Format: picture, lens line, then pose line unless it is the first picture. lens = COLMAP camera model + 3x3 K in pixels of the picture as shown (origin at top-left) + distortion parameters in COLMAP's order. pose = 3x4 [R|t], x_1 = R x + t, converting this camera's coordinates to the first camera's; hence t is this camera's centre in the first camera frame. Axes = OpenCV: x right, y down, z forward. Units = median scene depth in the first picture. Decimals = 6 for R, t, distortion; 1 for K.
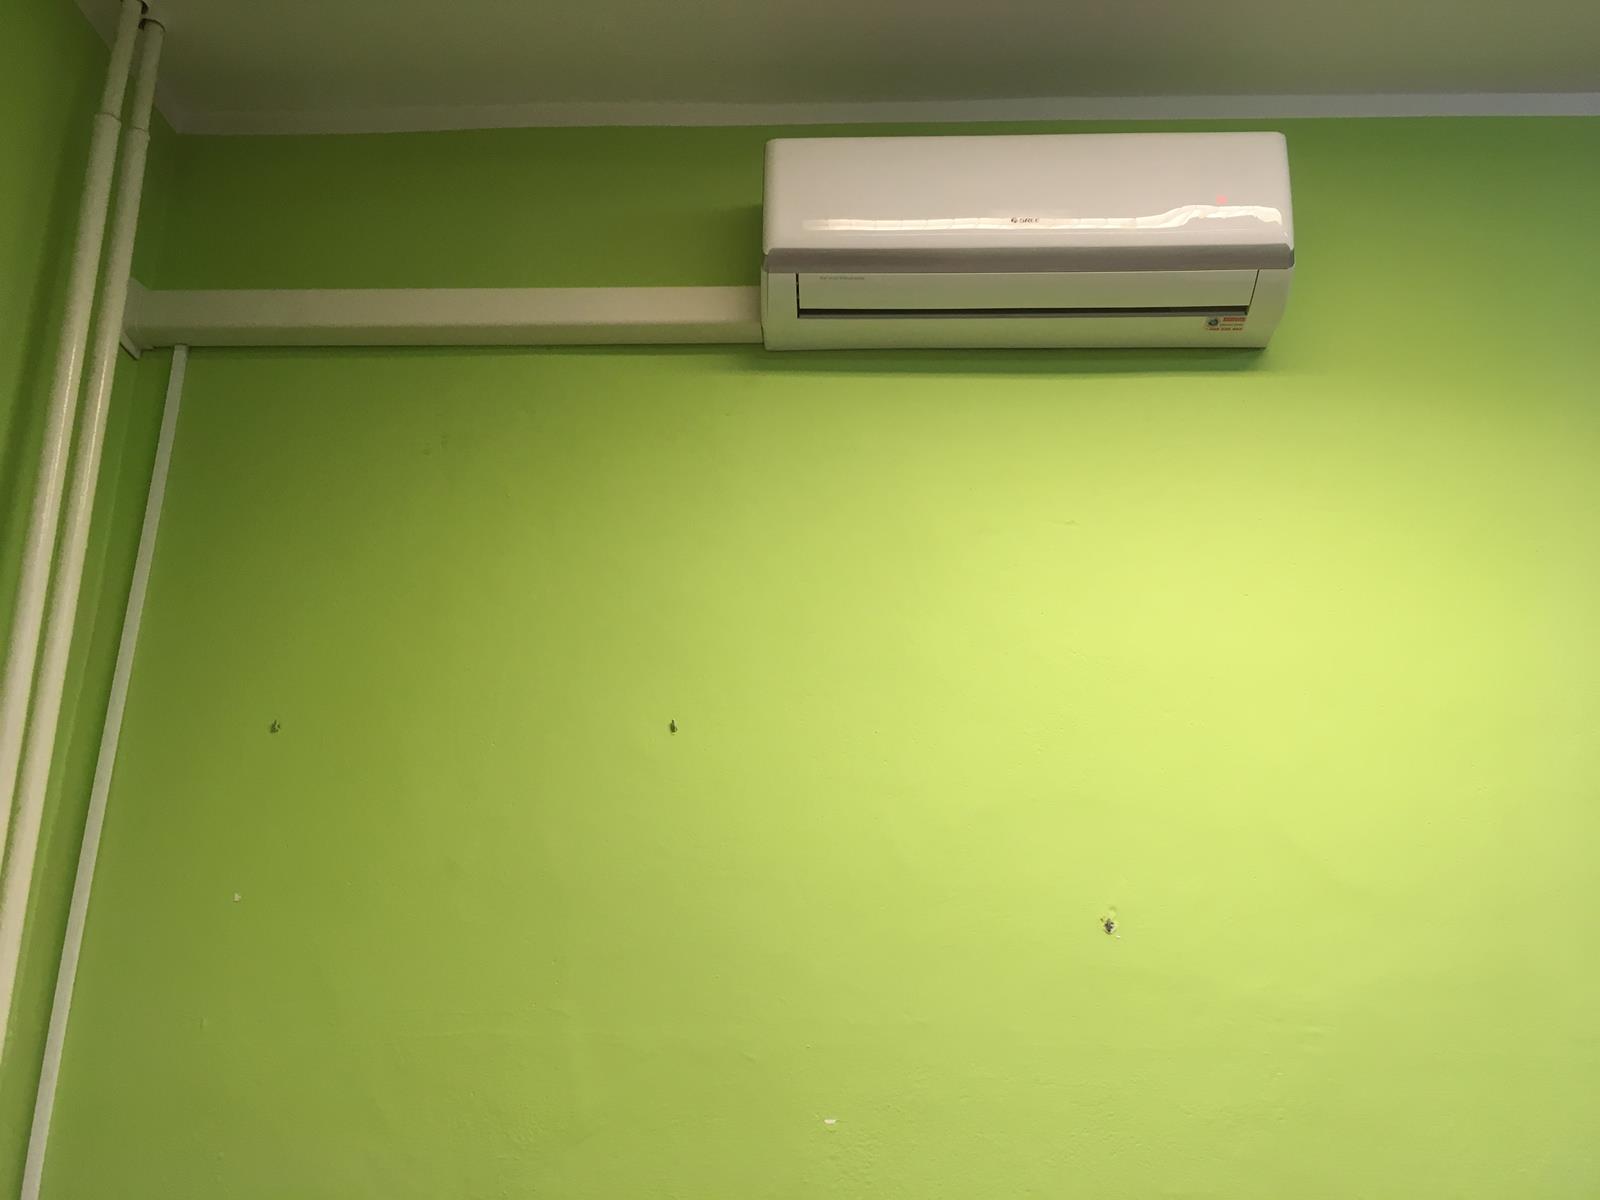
lens RADIAL K [[1347.6, 0, 800.0], [0, 1347.6, 600.0], [0, 0, 1]] dist [0.046348, -0.006524]
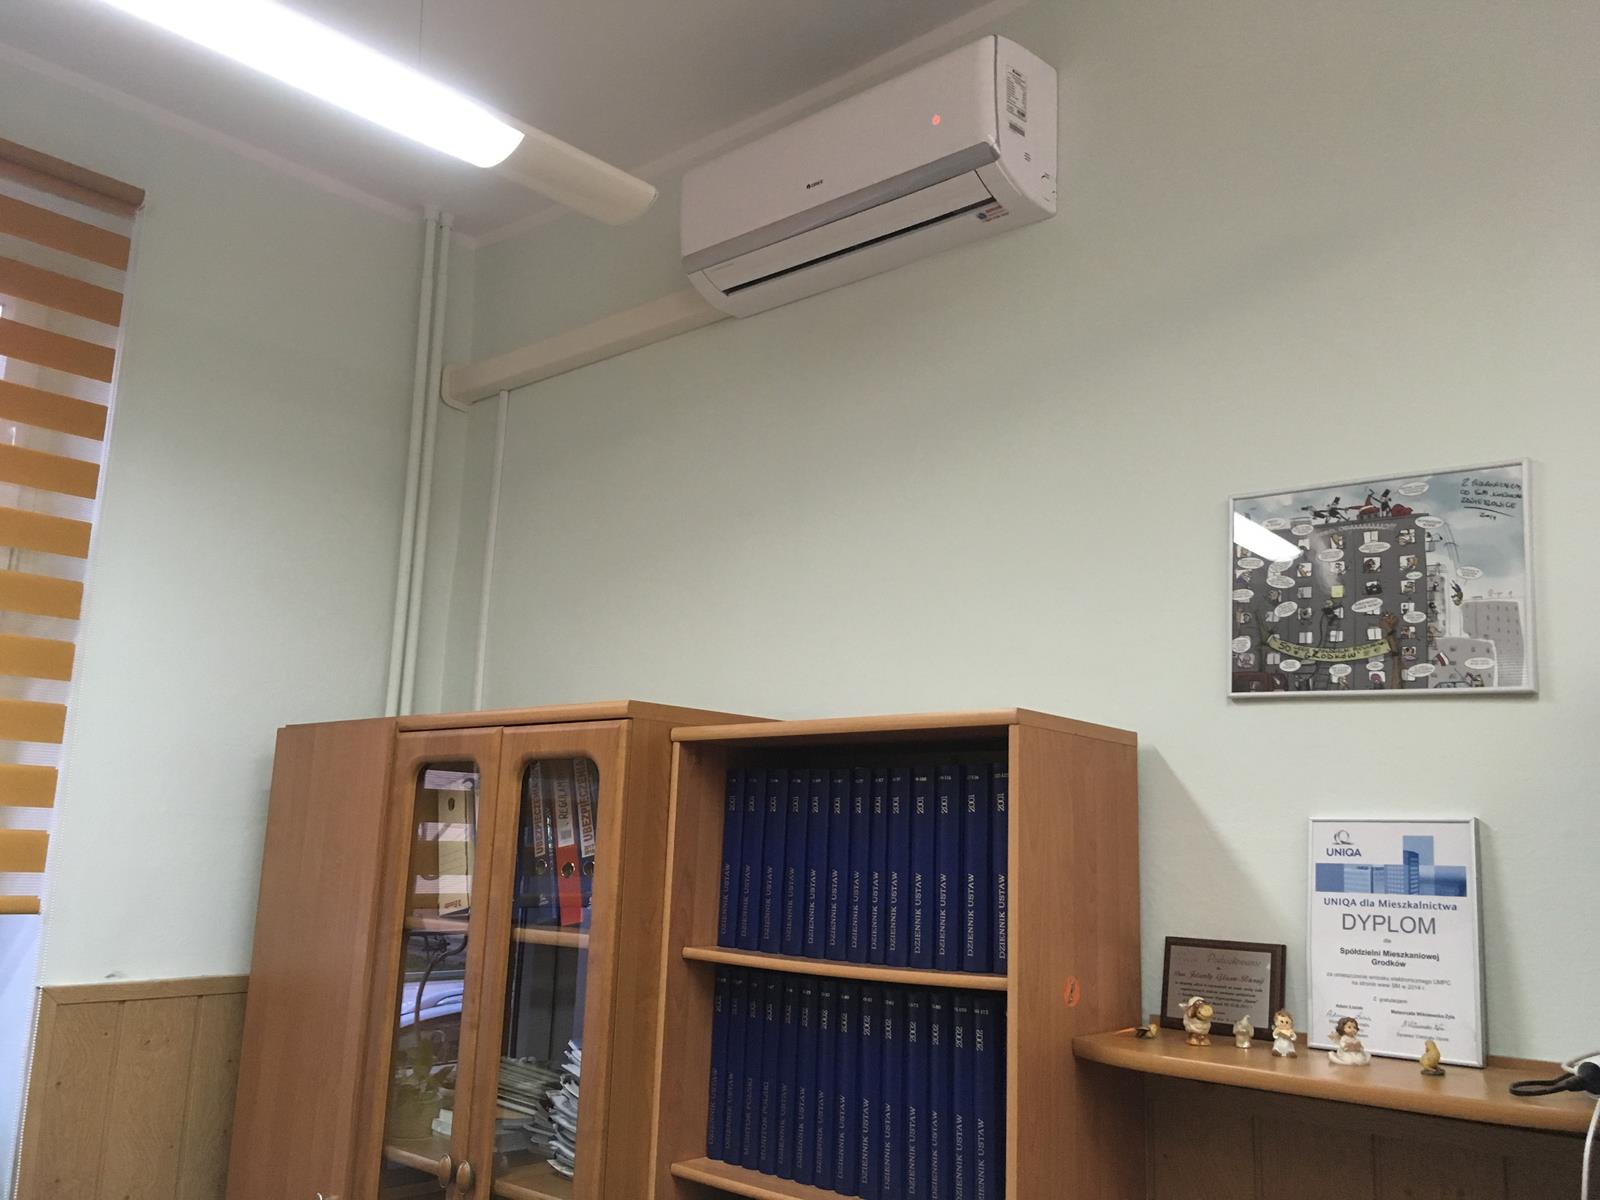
lens RADIAL K [[1347.6, 0, 800.0], [0, 1347.6, 600.0], [0, 0, 1]] dist [0.046348, -0.006524]
pose [[0.767377, -0.101423, -0.633124, 0.906990], [0.179552, 0.981897, 0.060331, 0.025807], [0.615544, -0.159976, 0.771695, -0.066873]]
